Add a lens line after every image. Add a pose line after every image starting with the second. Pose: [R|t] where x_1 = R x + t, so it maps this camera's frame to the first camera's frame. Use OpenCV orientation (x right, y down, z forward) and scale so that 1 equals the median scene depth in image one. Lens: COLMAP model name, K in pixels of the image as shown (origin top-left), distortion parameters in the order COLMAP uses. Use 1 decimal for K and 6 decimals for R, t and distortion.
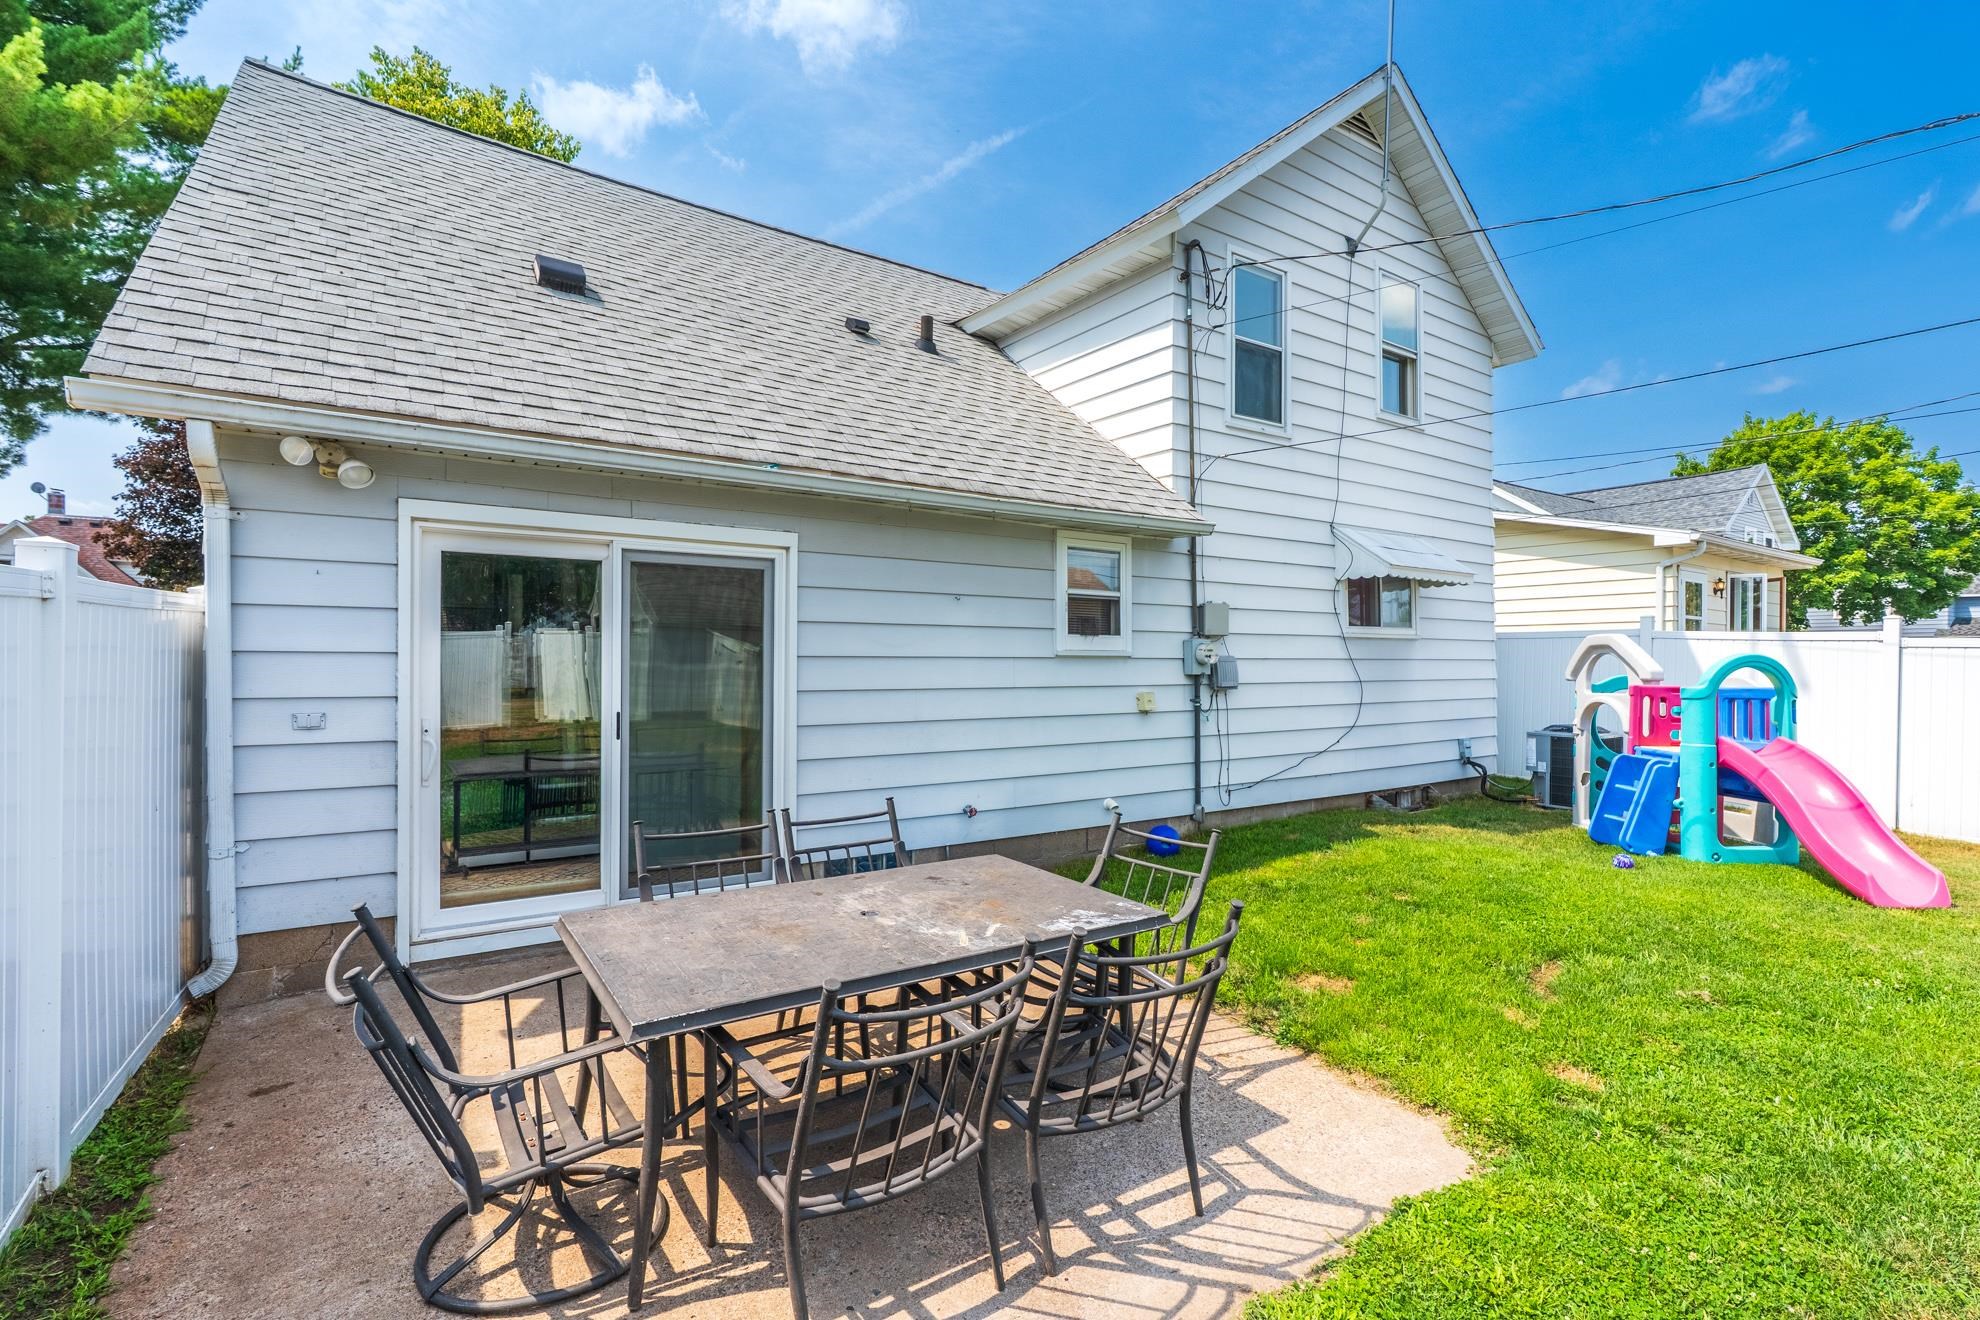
lens RADIAL K [[906.8, 0, 975.9], [0, 906.8, 658.6], [0, 0, 1]] dist [-0.014004, 0.004819]
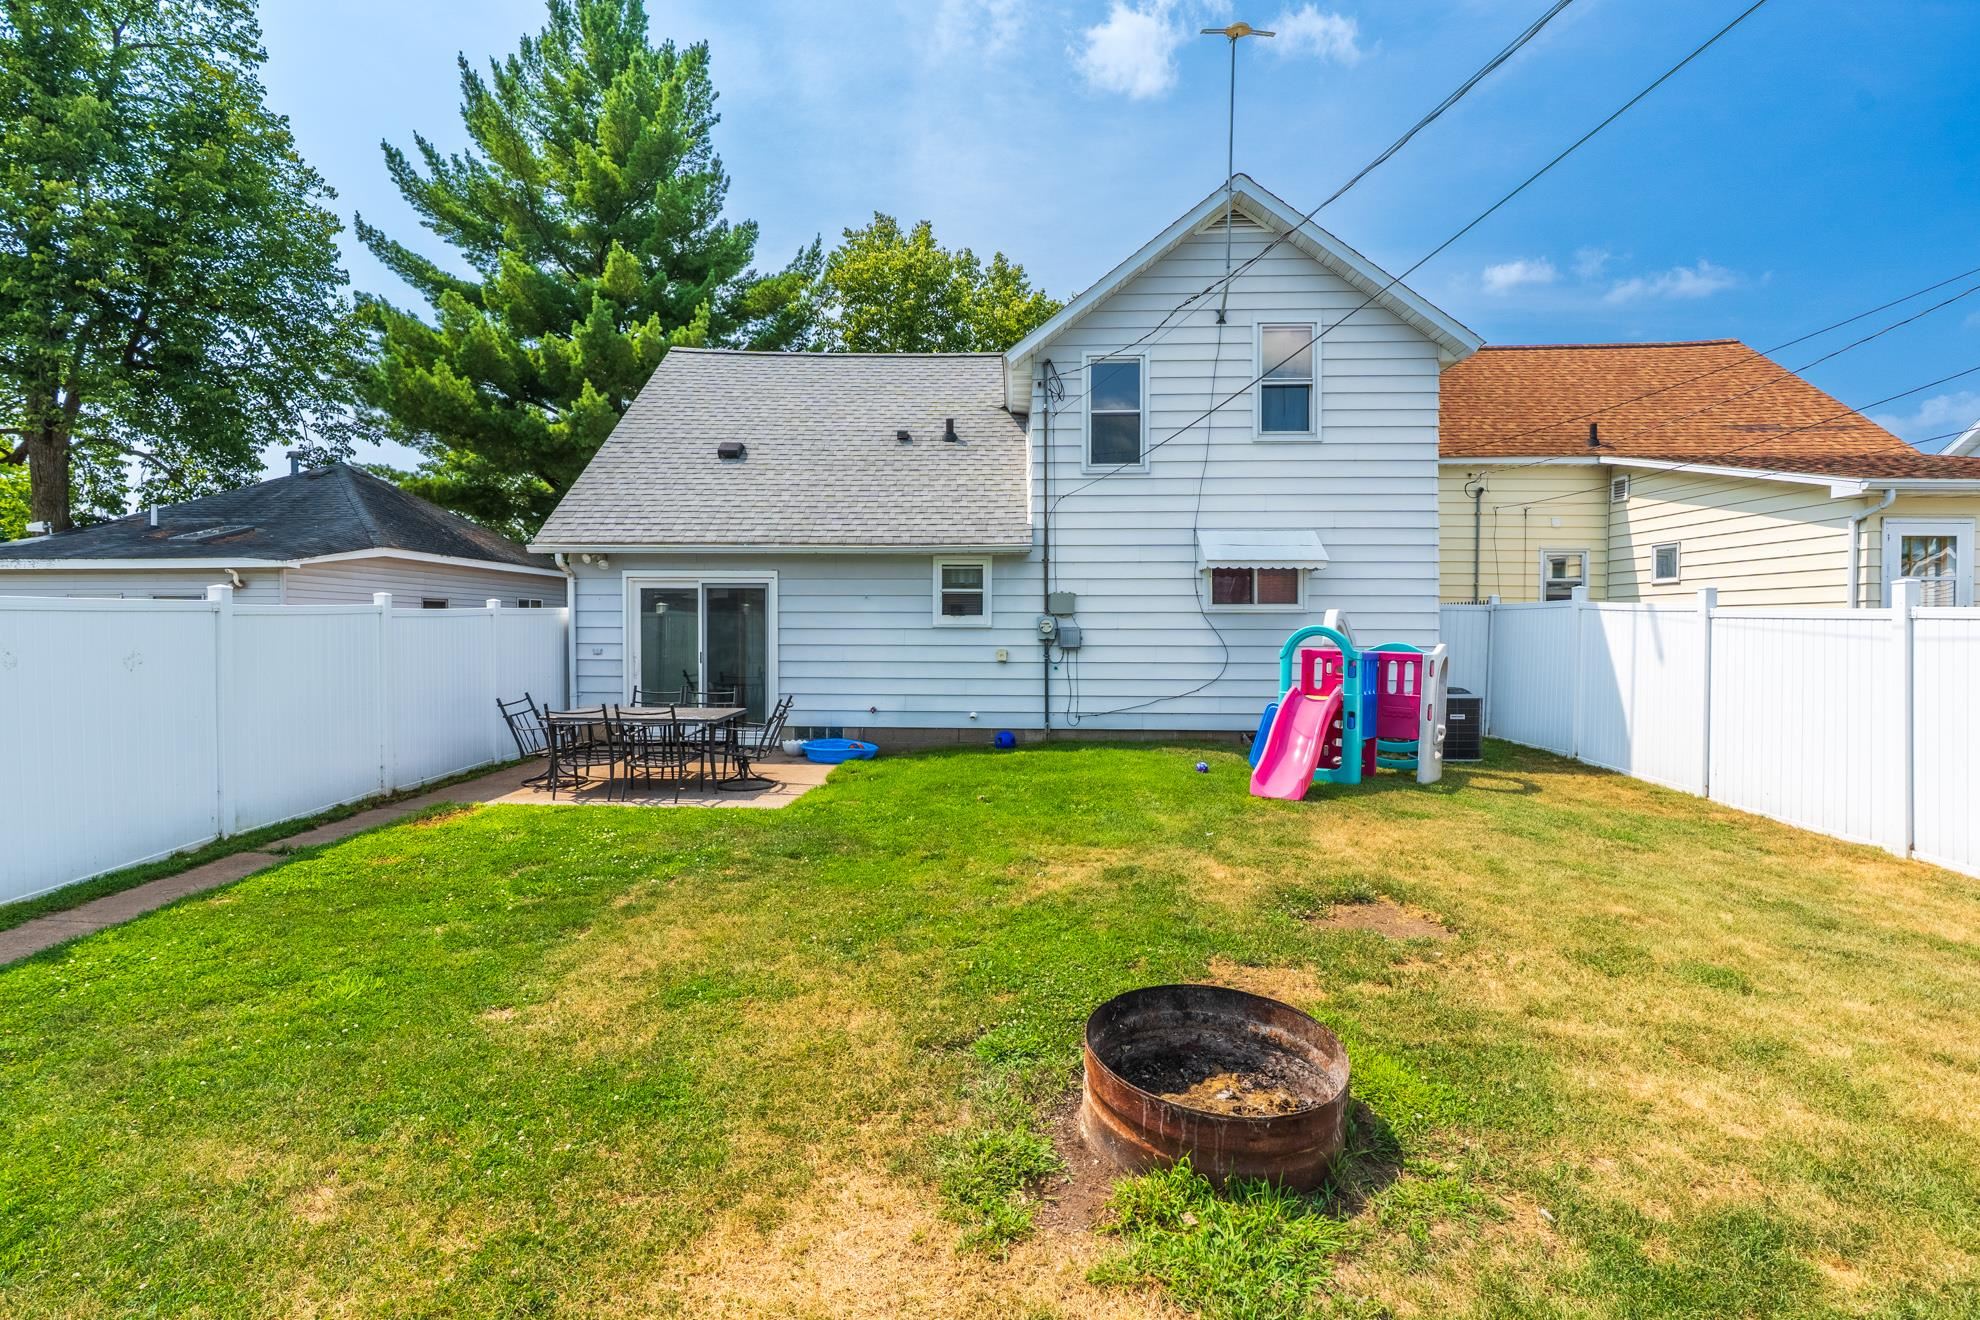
lens RADIAL K [[906.8, 0, 995.9], [0, 906.8, 632.8], [0, 0, 1]] dist [-0.014004, 0.004819]
pose [[0.806229, 0.001692, -0.591601, 1.087305], [0.001374, 0.999988, 0.004732, -0.000997], [0.591602, -0.004628, 0.806217, -0.306785]]
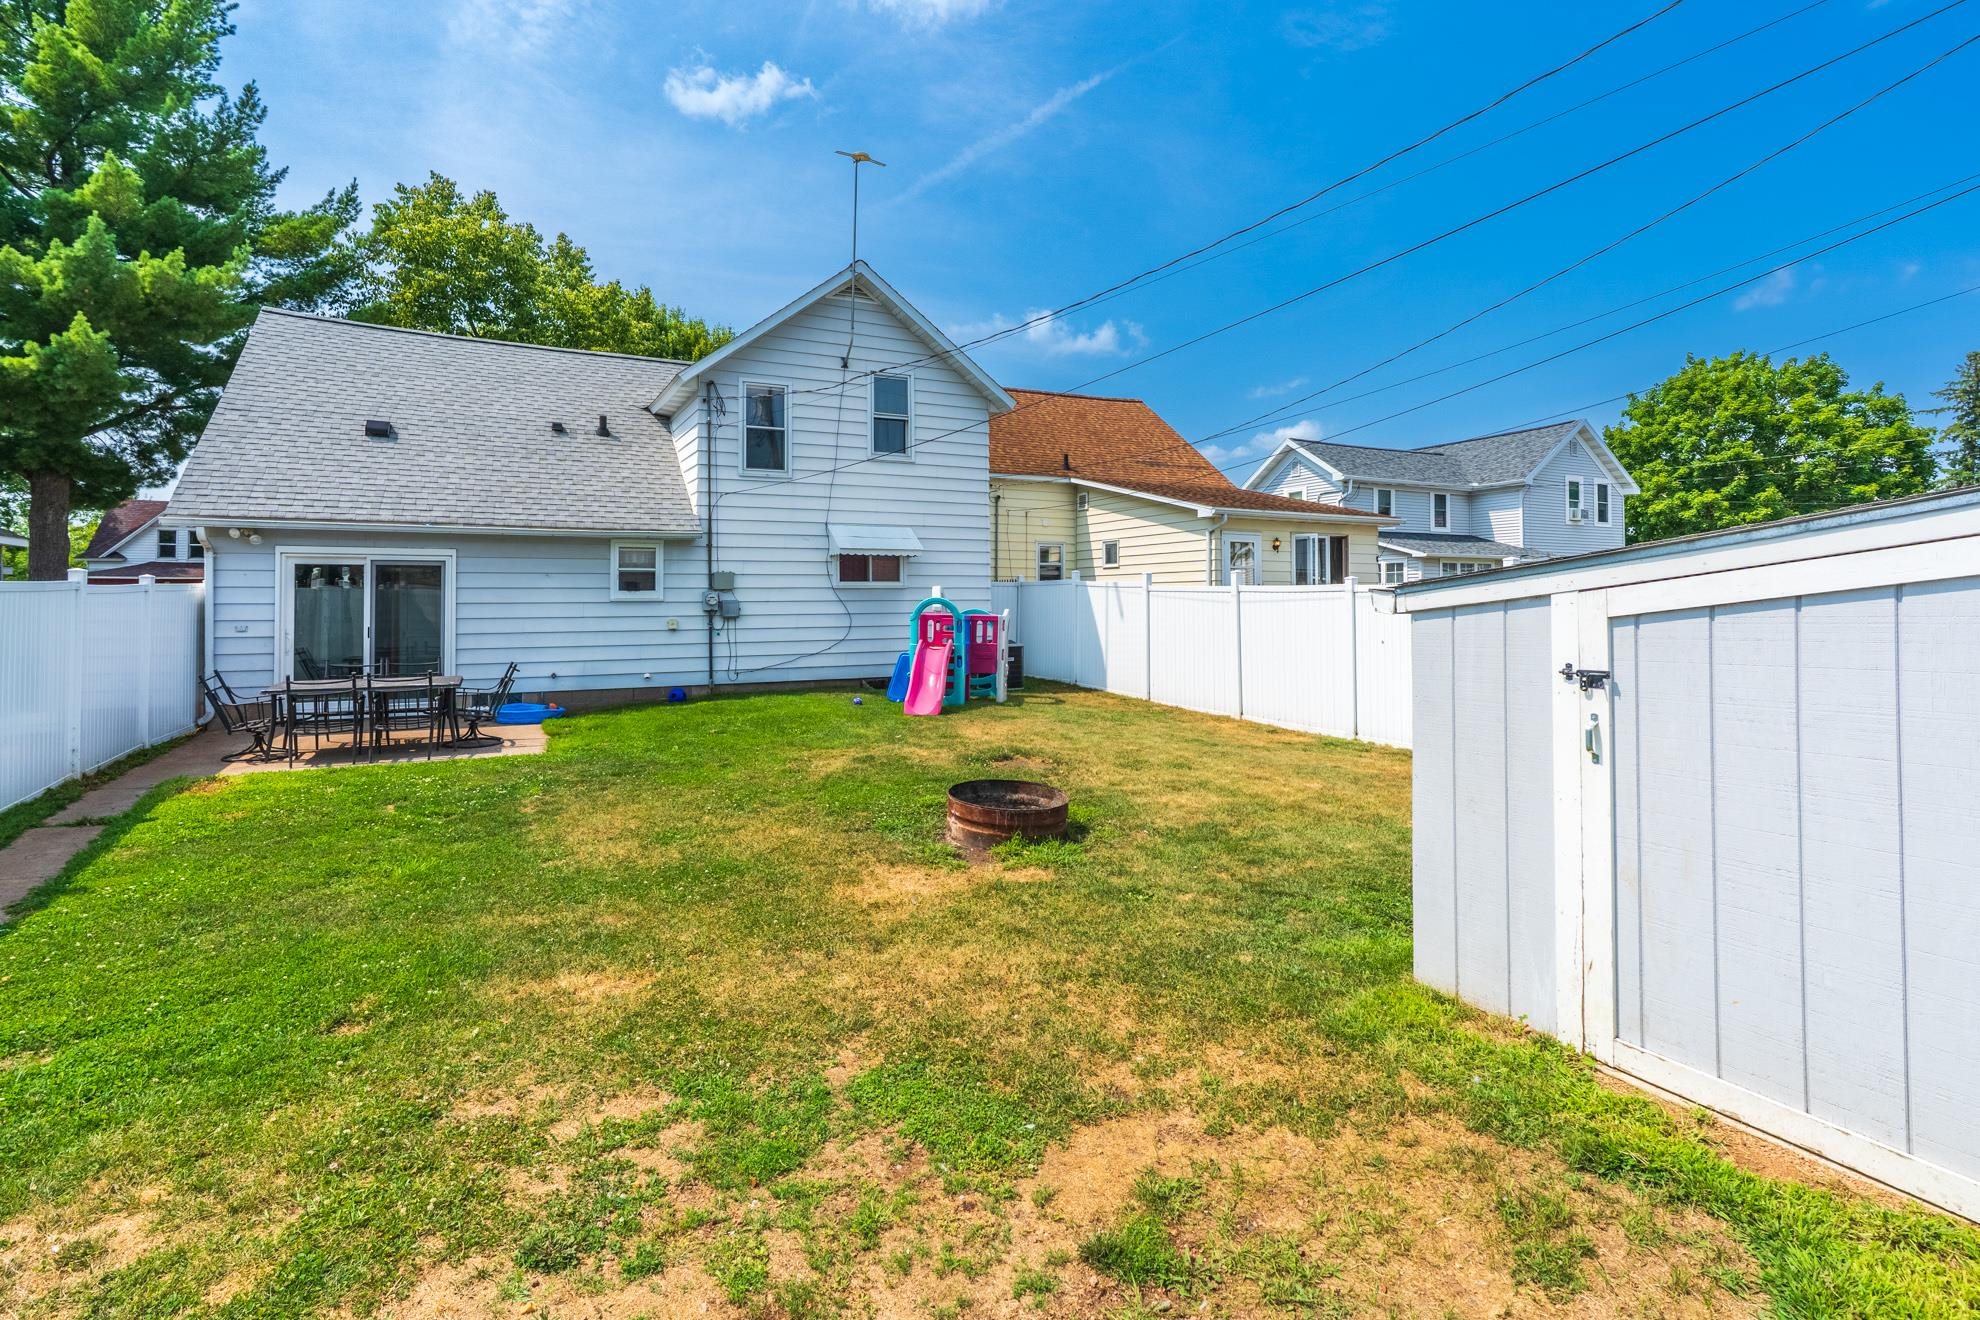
lens RADIAL K [[906.8, 0, 954.2], [0, 906.8, 573.5], [0, 0, 1]] dist [-0.014004, 0.004819]
pose [[0.991130, -0.013396, -0.132217, 0.988920], [0.009609, 0.999526, -0.029244, 0.001114], [0.132546, 0.027714, 0.990789, -0.797839]]
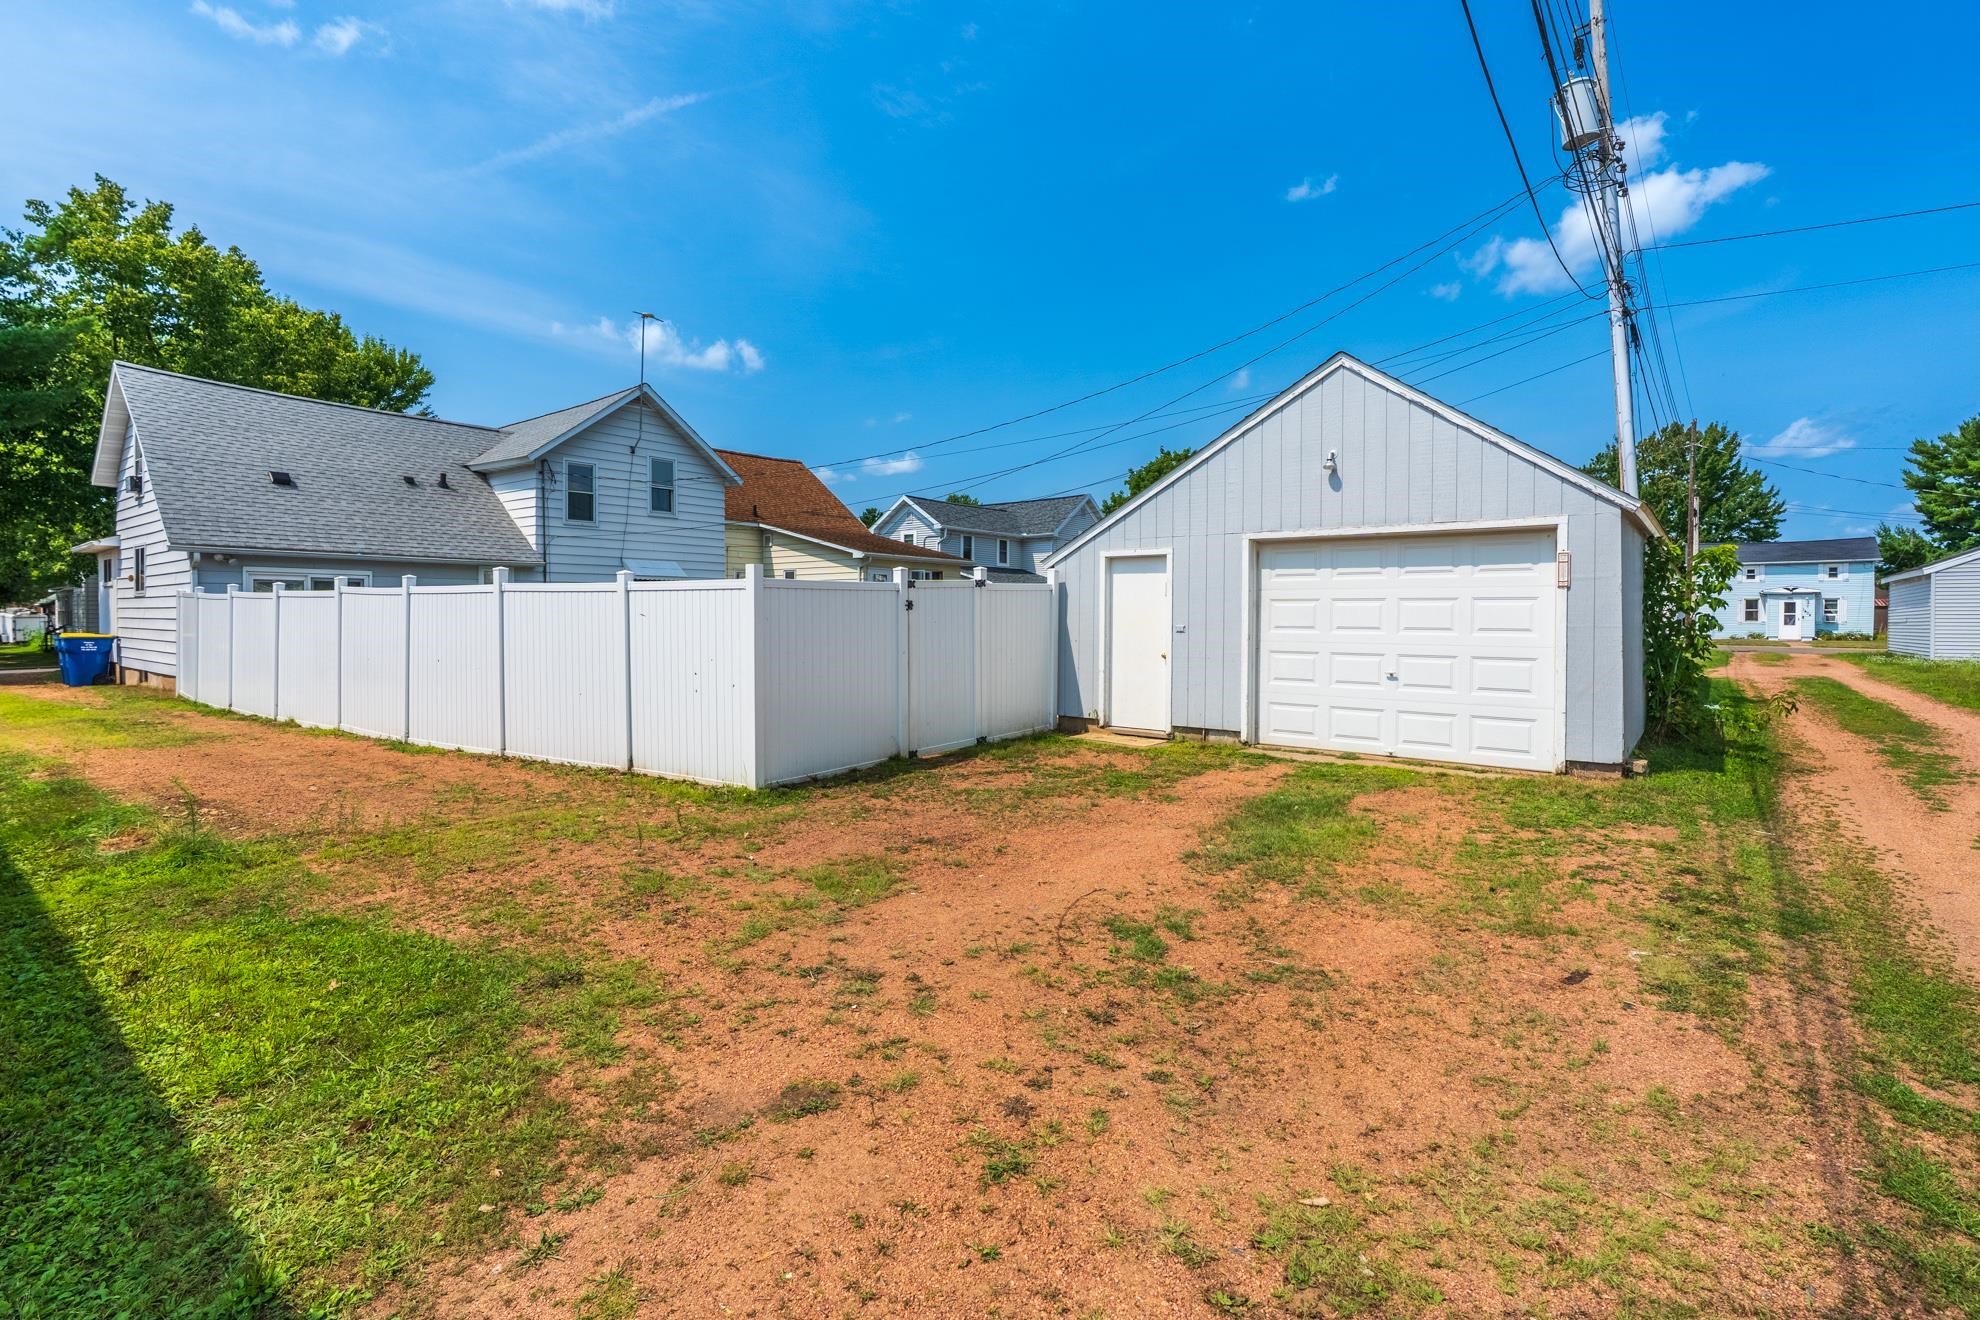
lens RADIAL K [[906.8, 0, 1001.8], [0, 906.8, 617.3], [0, 0, 1]] dist [-0.014004, 0.004819]
pose [[0.942523, -0.005951, 0.334088, 0.634041], [0.004838, 0.999980, 0.004165, 0.020362], [-0.334106, -0.002309, 0.942533, -2.093864]]
